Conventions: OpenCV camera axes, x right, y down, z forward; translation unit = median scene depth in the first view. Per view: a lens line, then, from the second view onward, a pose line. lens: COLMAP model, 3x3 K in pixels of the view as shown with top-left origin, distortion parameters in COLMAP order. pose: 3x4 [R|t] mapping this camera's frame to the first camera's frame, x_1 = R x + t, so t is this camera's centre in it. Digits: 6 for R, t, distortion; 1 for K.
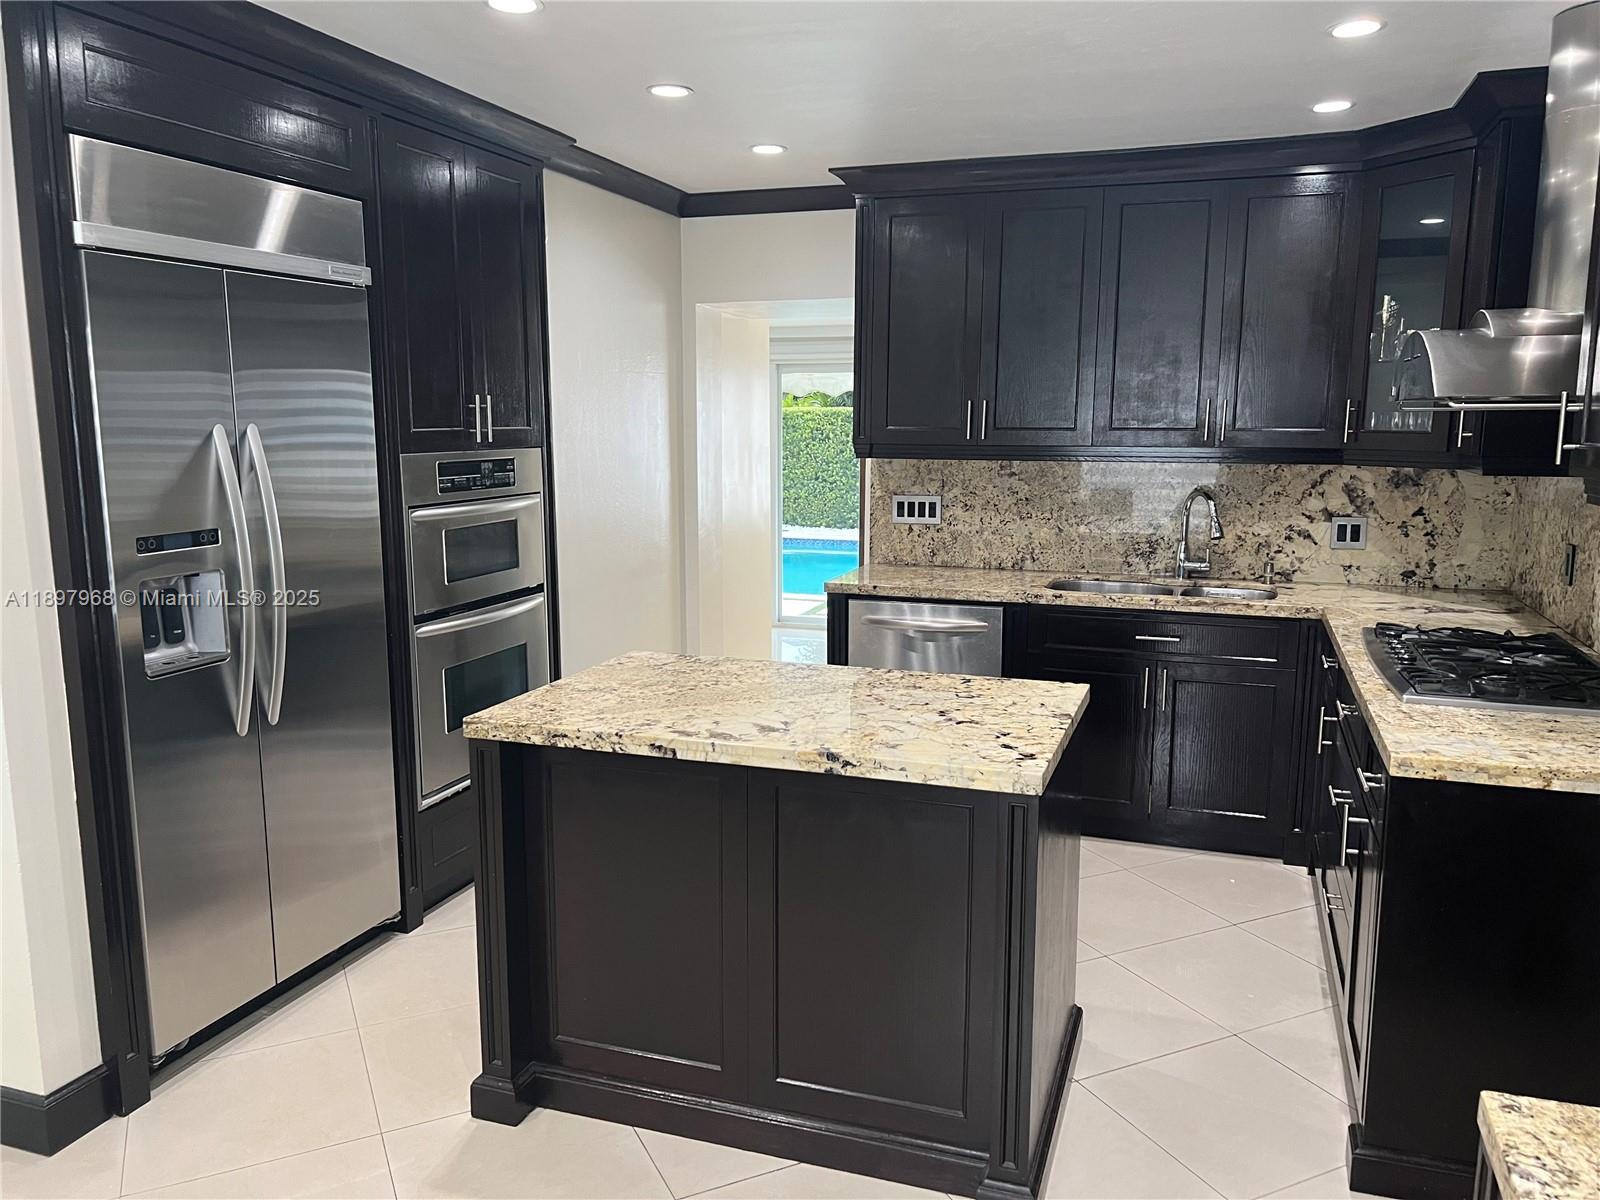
lens RADIAL K [[1210.9, 0, 804.2], [0, 1210.9, 596.2], [0, 0, 1]] dist [0.039534, -0.050903]
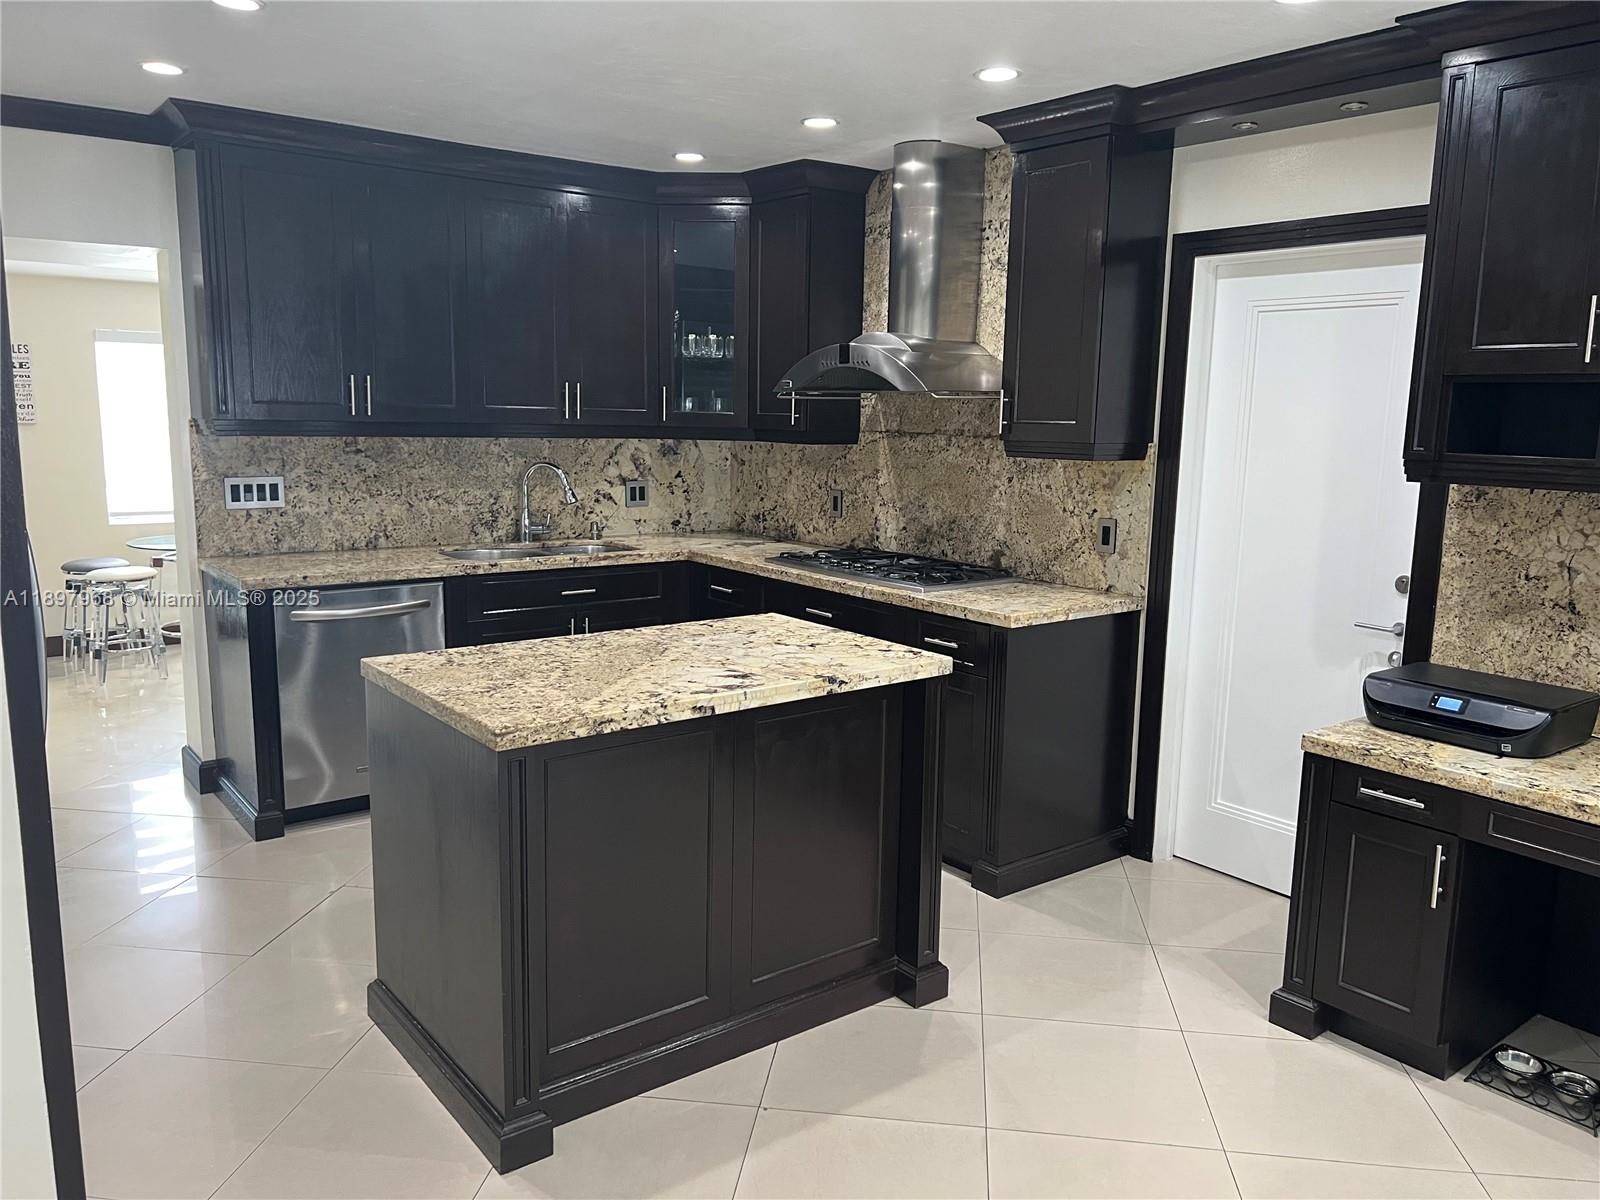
lens RADIAL K [[1210.9, 0, 834.0], [0, 1210.9, 596.0], [0, 0, 1]] dist [0.039534, -0.050903]
pose [[0.516441, -0.120592, 0.847789, -0.512385], [0.104029, 0.991537, 0.077668, -0.023306], [-0.849981, 0.048083, 0.524615, 0.182561]]
